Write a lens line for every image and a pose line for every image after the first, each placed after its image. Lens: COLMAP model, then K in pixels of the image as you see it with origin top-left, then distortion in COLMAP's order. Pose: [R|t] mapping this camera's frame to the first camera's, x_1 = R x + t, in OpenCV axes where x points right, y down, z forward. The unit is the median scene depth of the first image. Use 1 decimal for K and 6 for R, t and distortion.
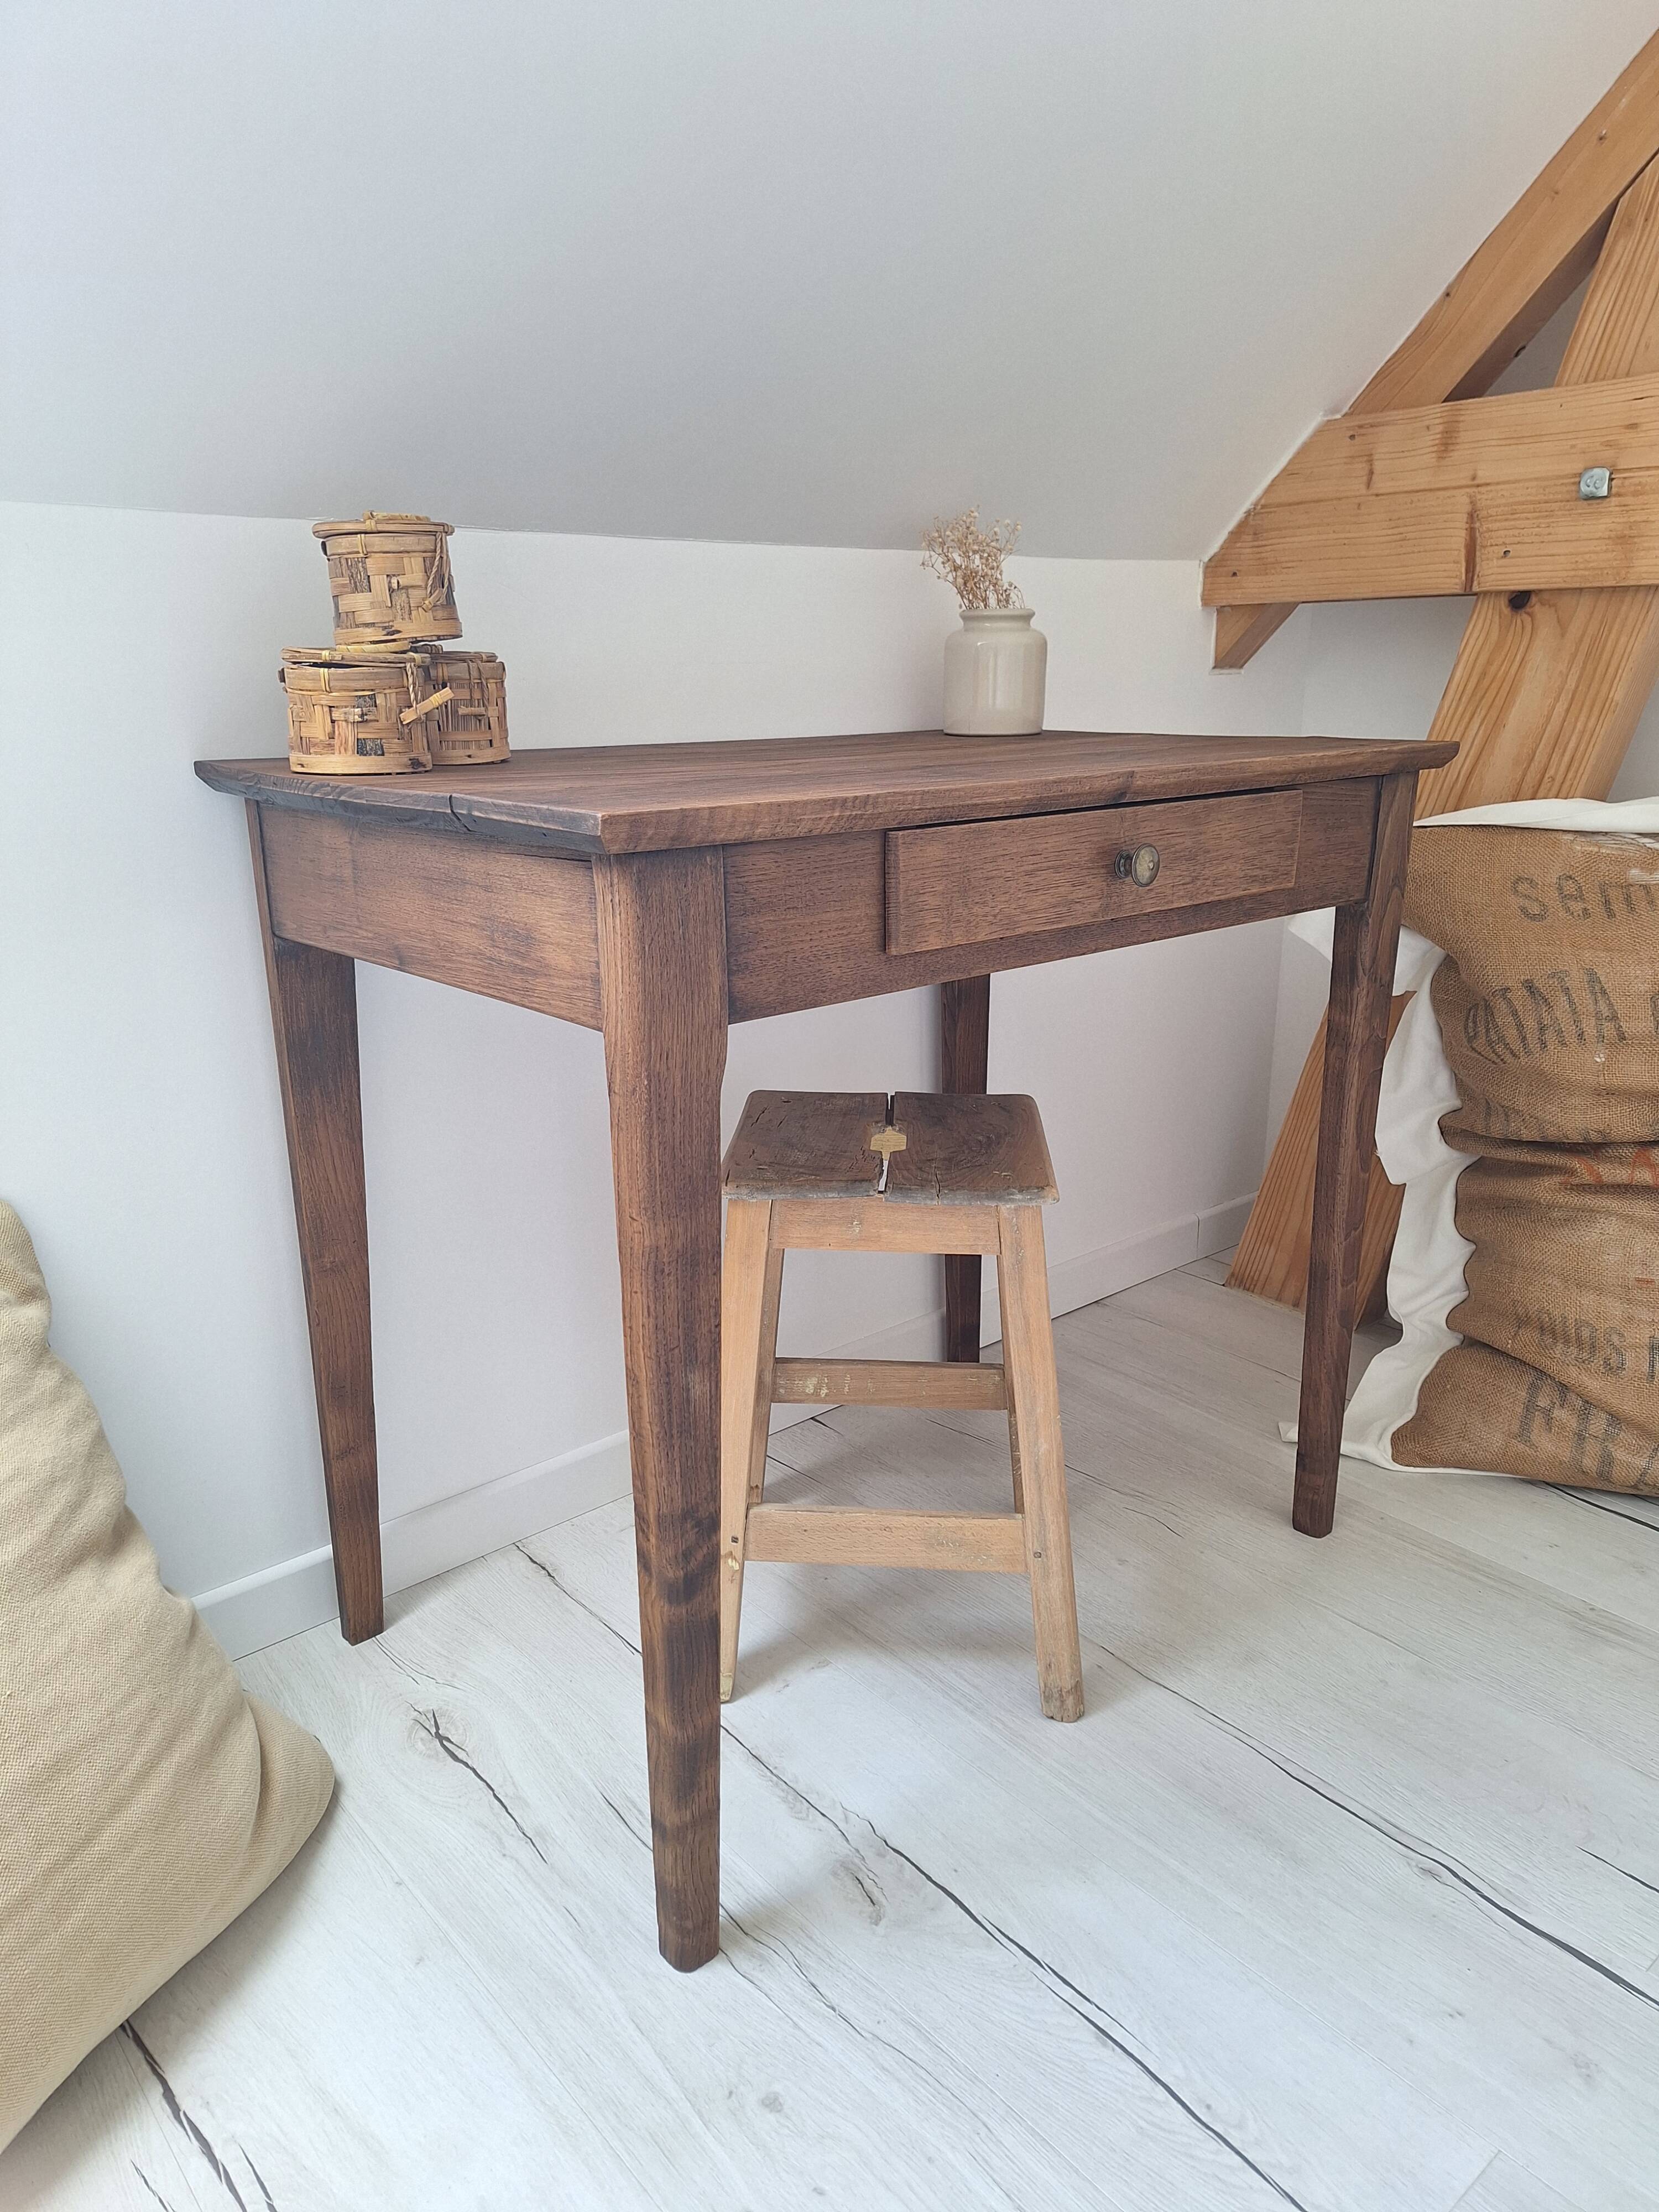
lens RADIAL K [[1541.9, 0, 826.6], [0, 1541.9, 1116.1], [0, 0, 1]] dist [0.091652, -0.110547]
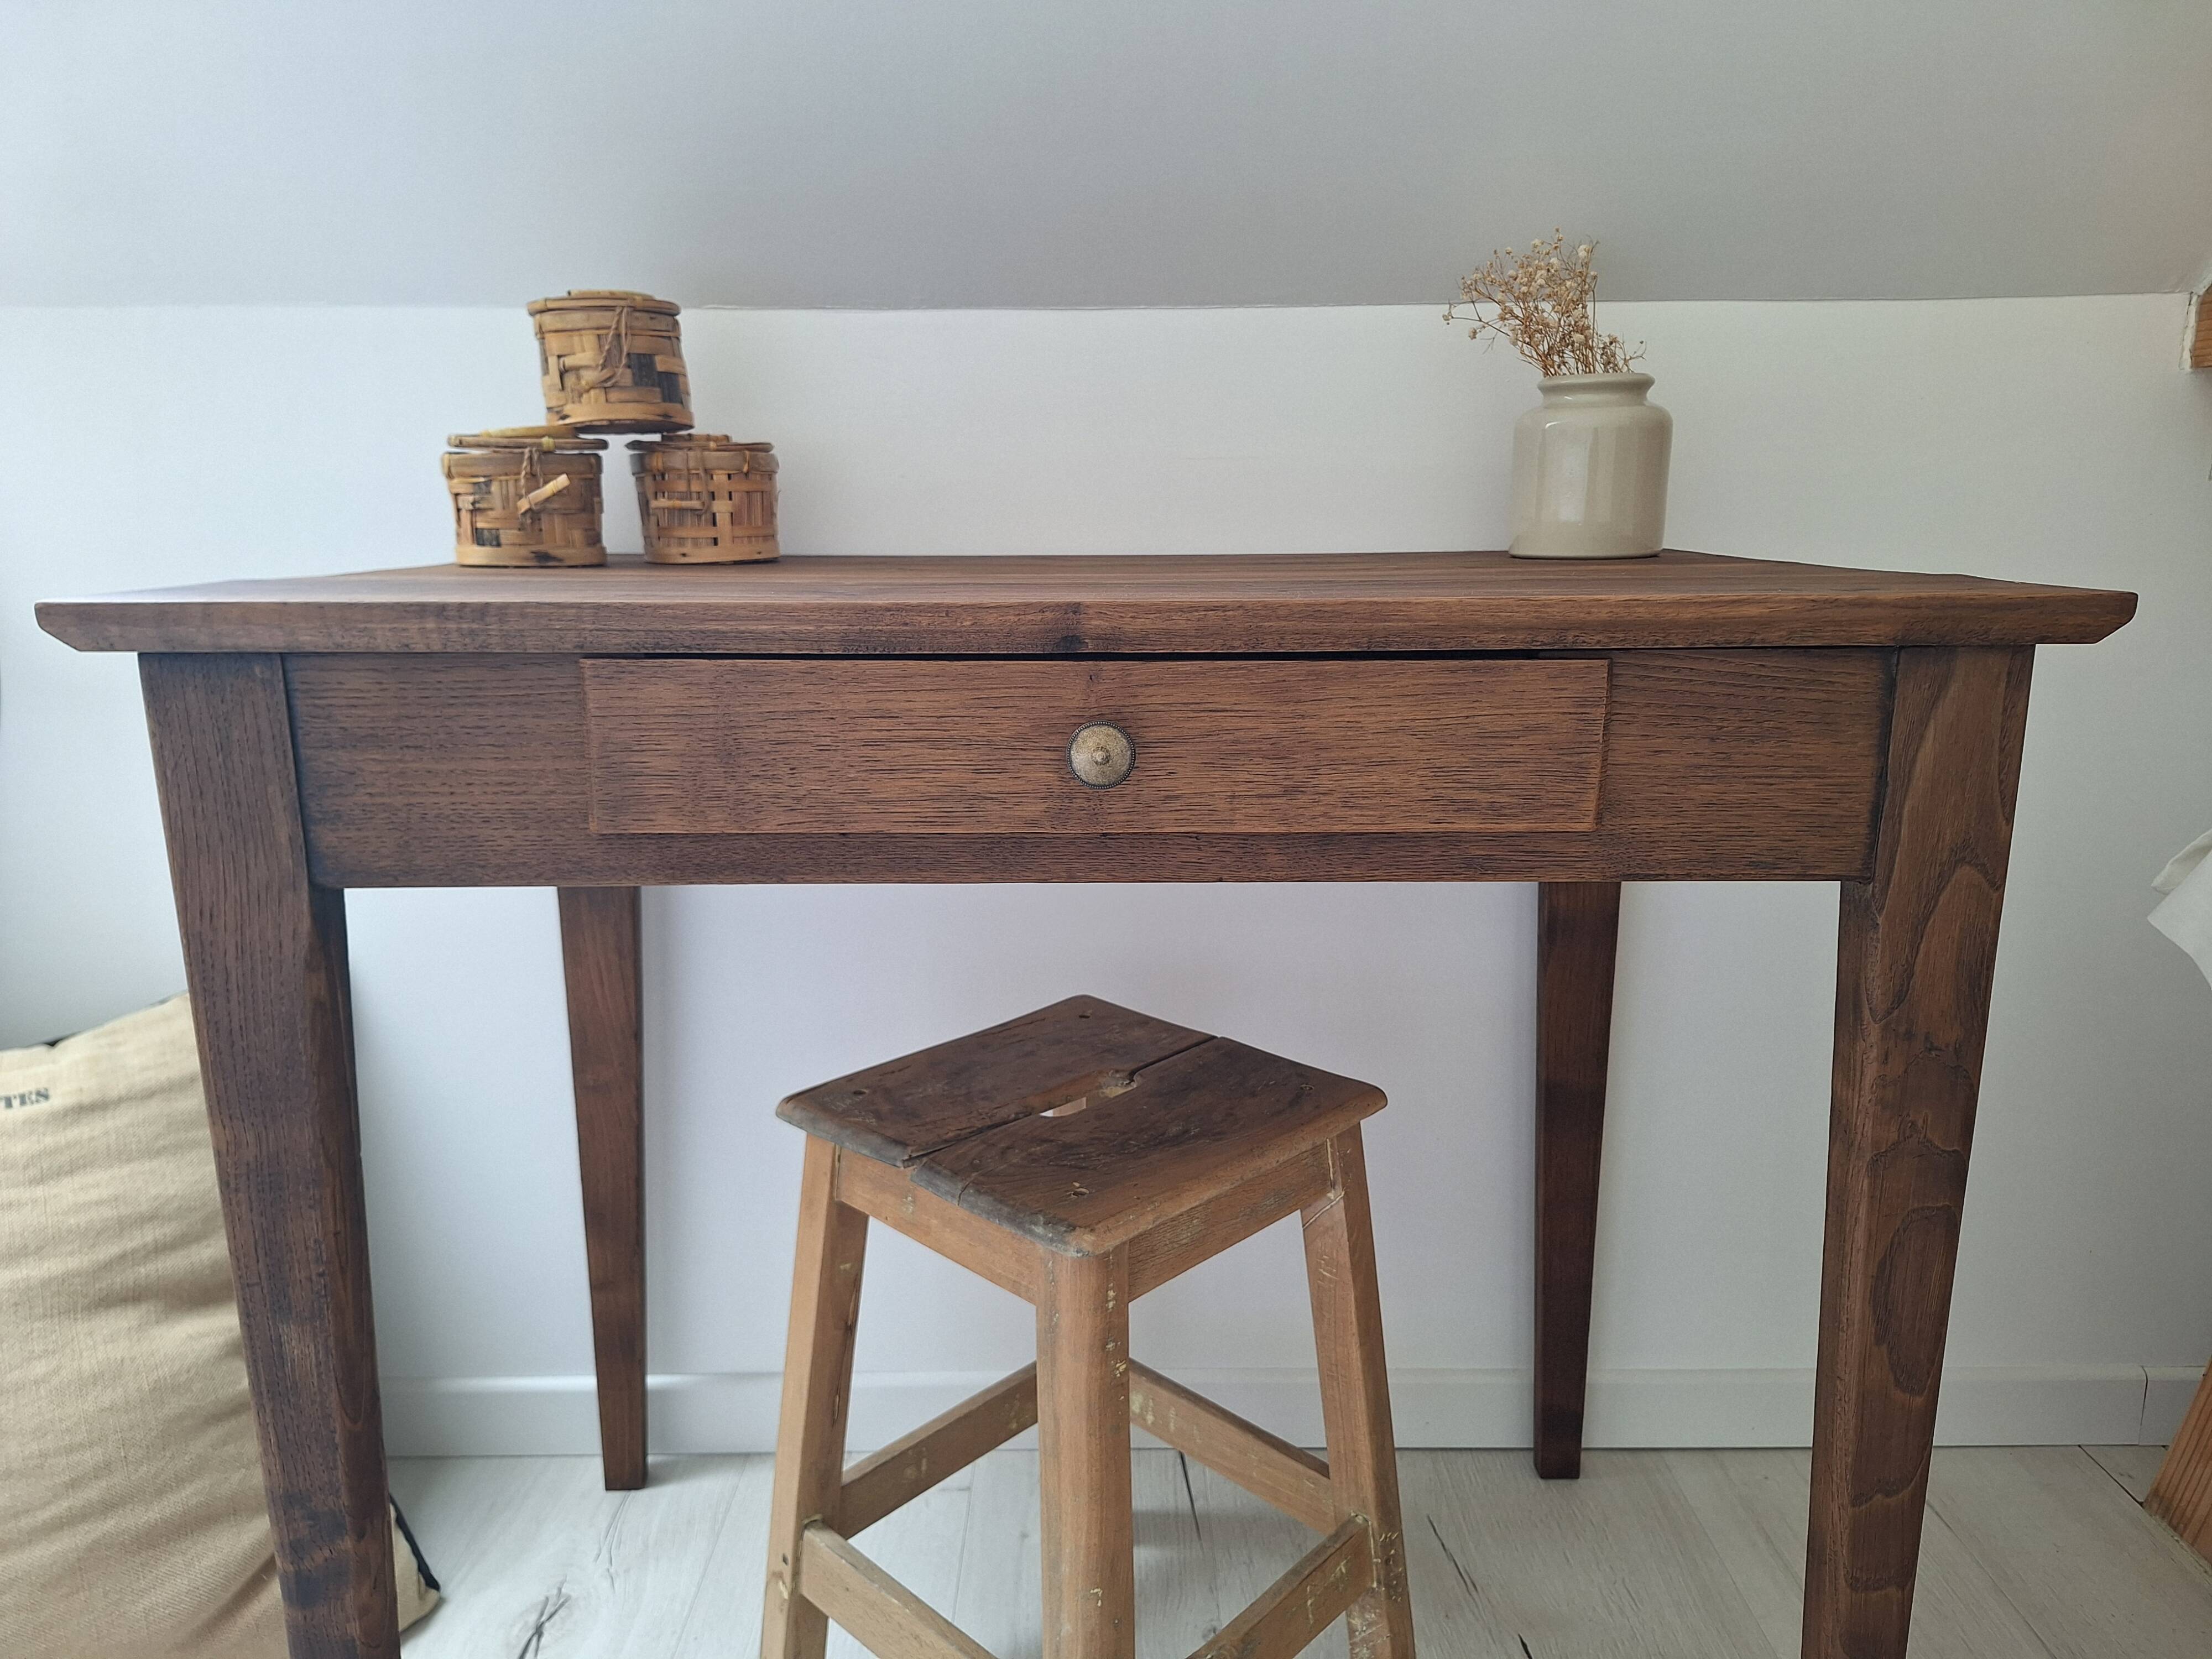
lens RADIAL K [[1541.9, 0, 1109.8], [0, 1541.9, 834.1], [0, 0, 1]] dist [0.091652, -0.110547]
pose [[0.760322, 0.141418, -0.633965, 0.535692], [-0.186129, 0.982517, -0.004057, -0.115340], [0.622308, 0.121084, 0.773351, 0.478494]]
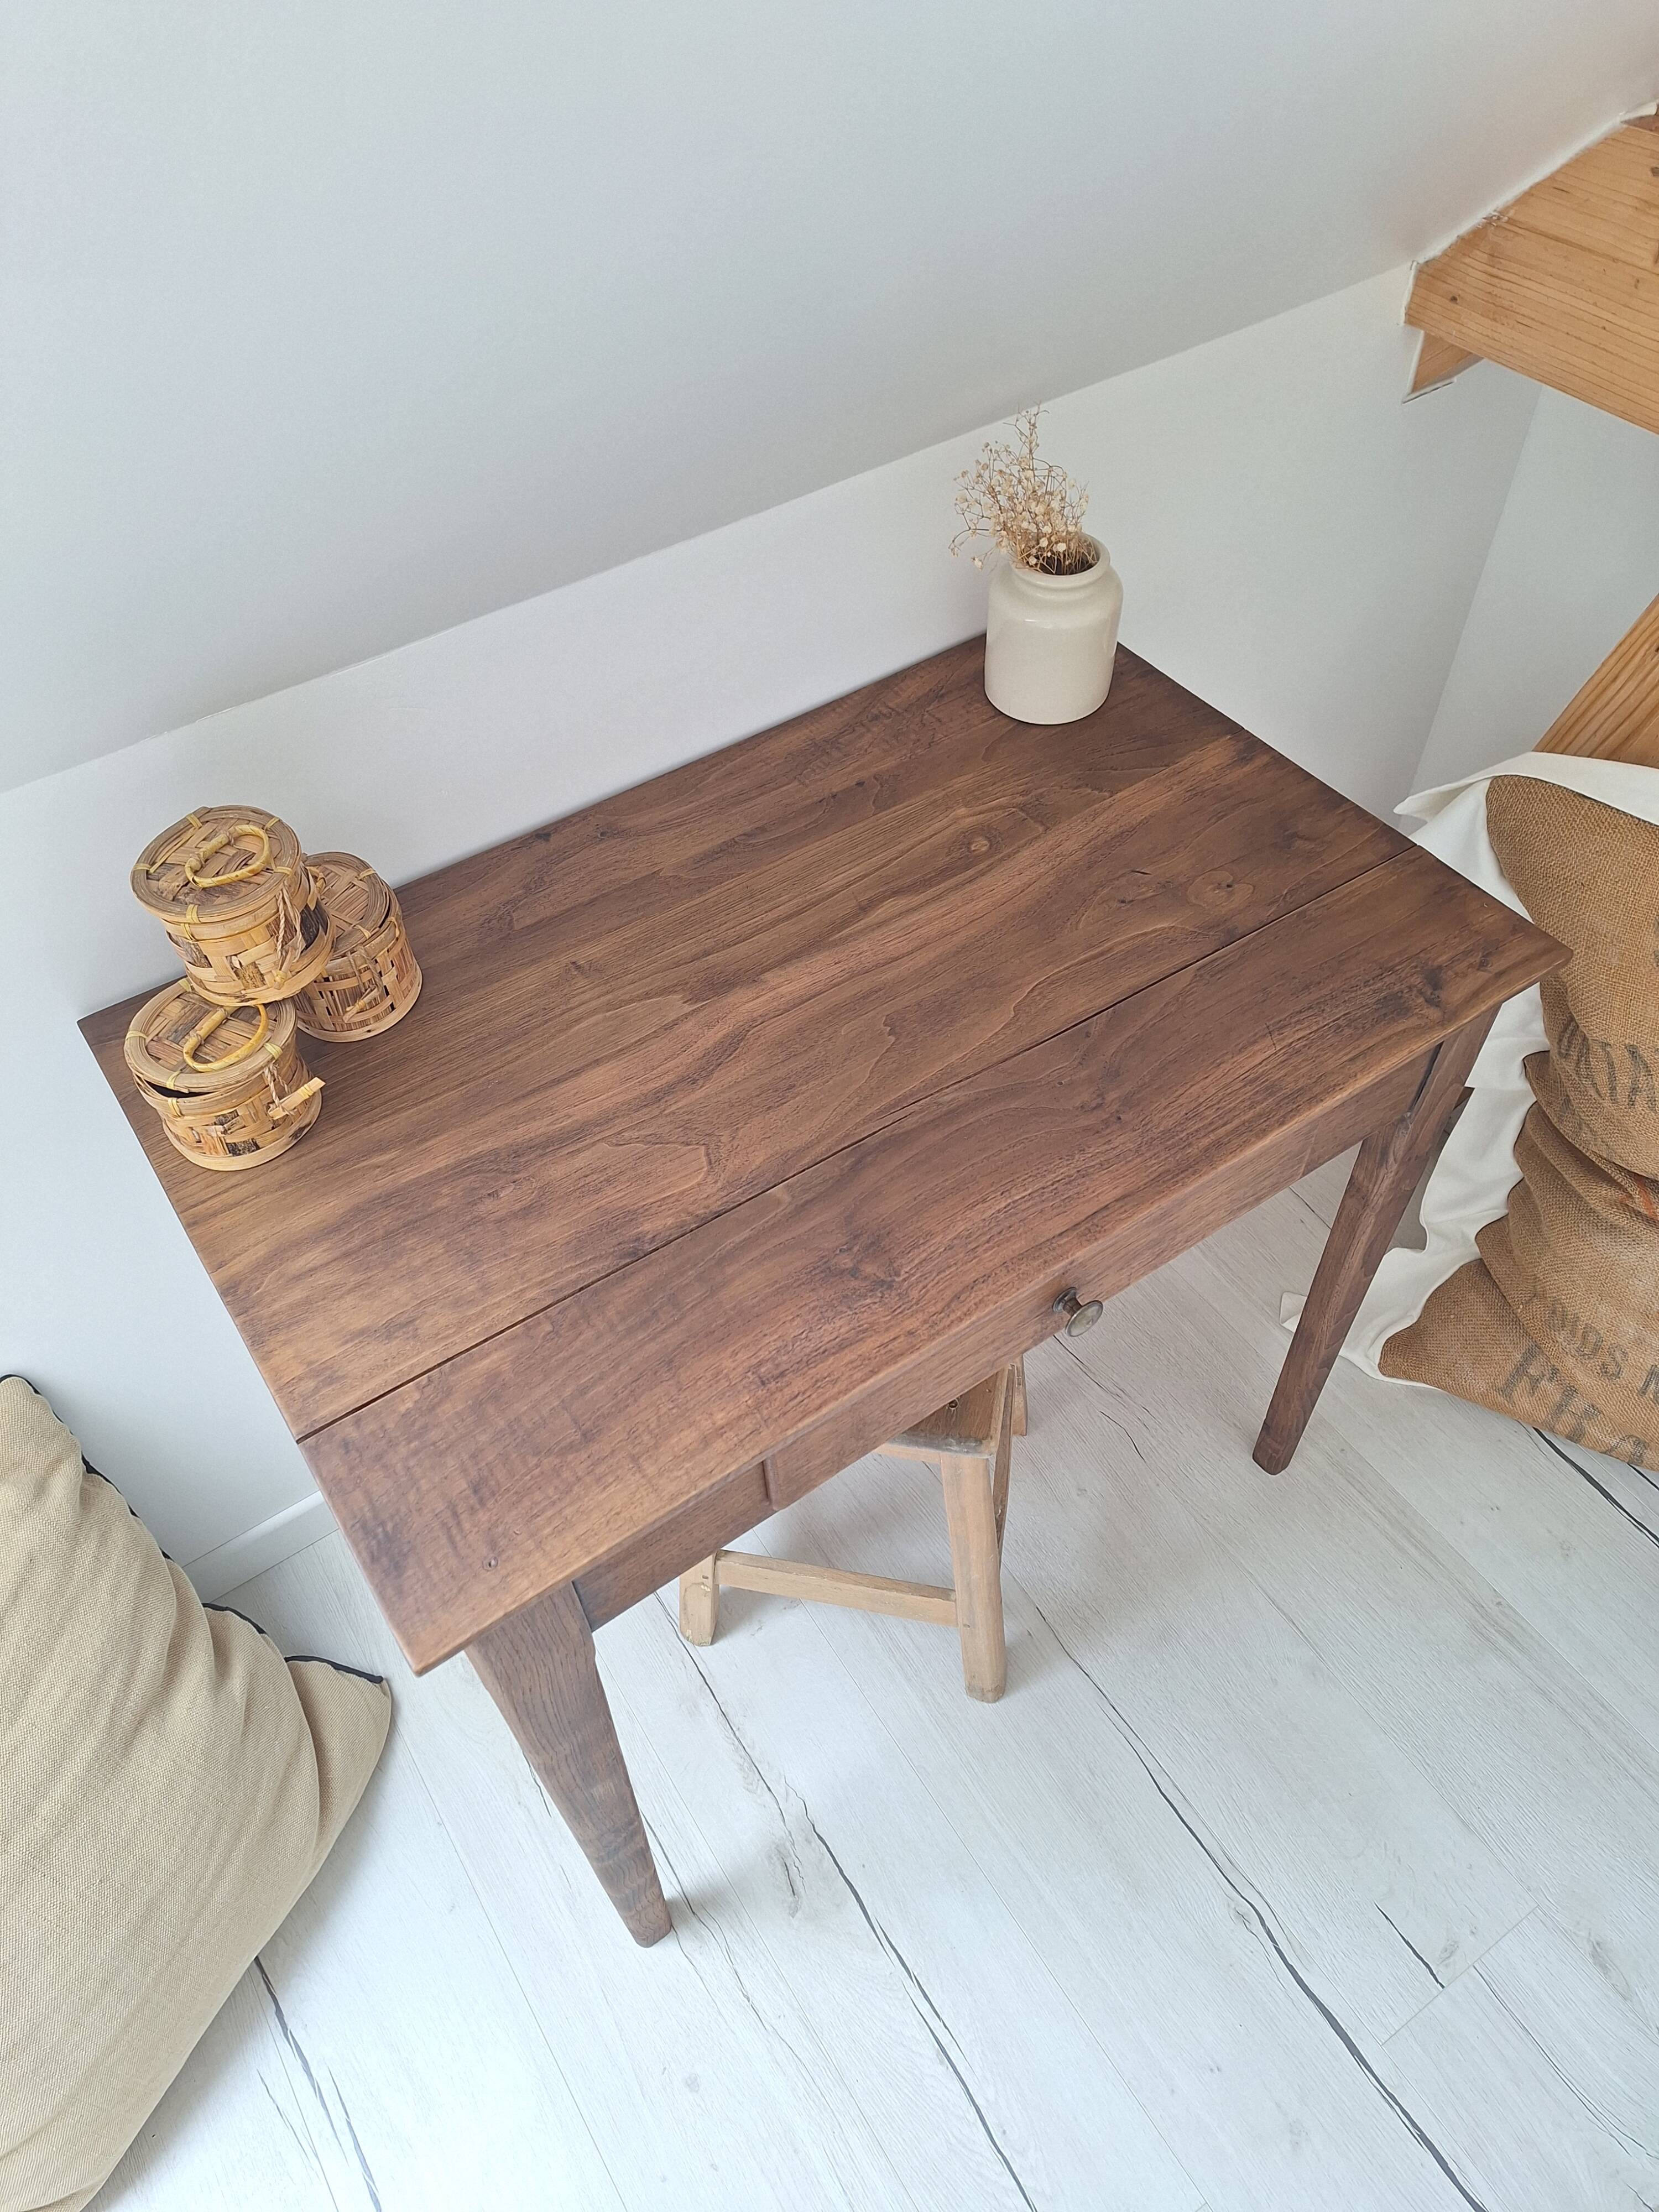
lens RADIAL K [[1542.4, 0, 820.3], [0, 1542.4, 1128.1], [0, 0, 1]] dist [0.088902, -0.097535]
pose [[0.991958, 0.077838, -0.099799, 0.119968], [-0.008727, 0.828710, 0.559610, -0.680688], [0.126263, -0.554238, 0.822726, 0.264331]]
